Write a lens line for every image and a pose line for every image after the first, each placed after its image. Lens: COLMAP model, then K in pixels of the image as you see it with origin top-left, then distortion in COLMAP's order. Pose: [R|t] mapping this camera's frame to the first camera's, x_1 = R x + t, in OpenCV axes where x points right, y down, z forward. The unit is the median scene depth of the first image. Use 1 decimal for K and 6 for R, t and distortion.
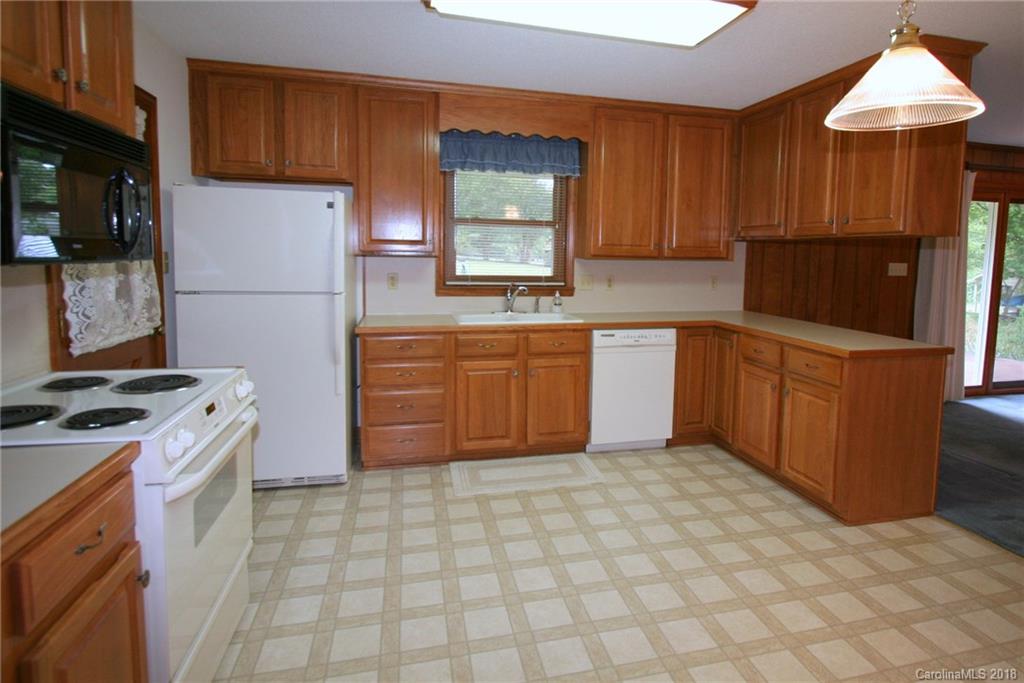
lens RADIAL K [[548.4, 0, 550.9], [0, 548.4, 300.4], [0, 0, 1]] dist [-0.009101, -0.003450]
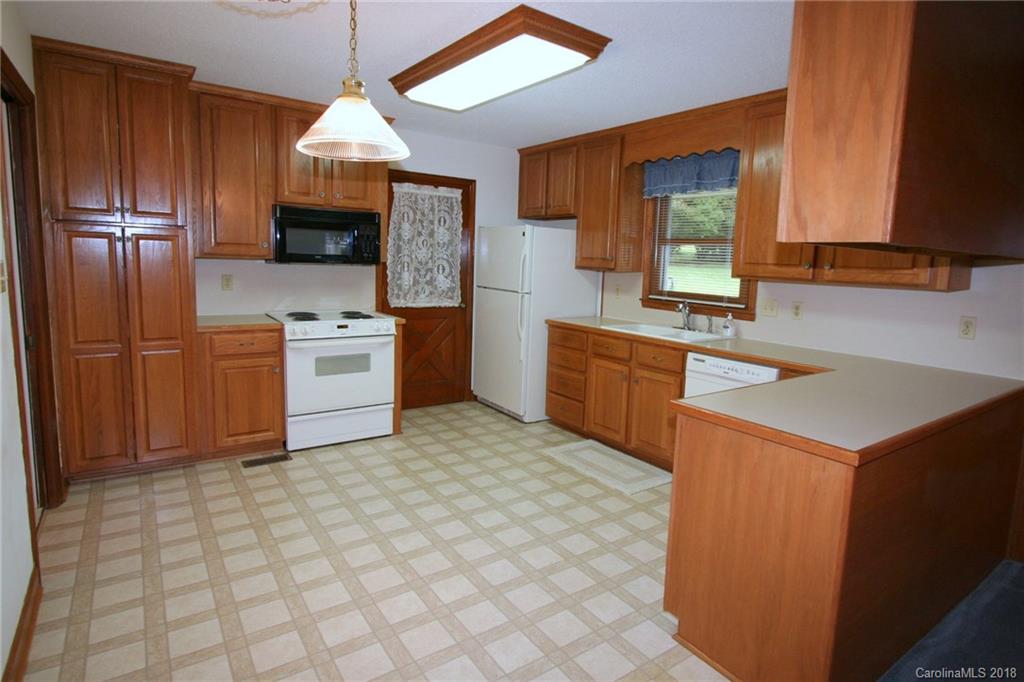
lens RADIAL K [[548.4, 0, 543.9], [0, 548.4, 325.8], [0, 0, 1]] dist [-0.009101, -0.003450]
pose [[0.387475, 0.109436, -0.915362, 0.871633], [-0.110551, 0.991280, 0.071716, -0.032162], [0.915227, 0.073406, 0.396195, 0.400317]]
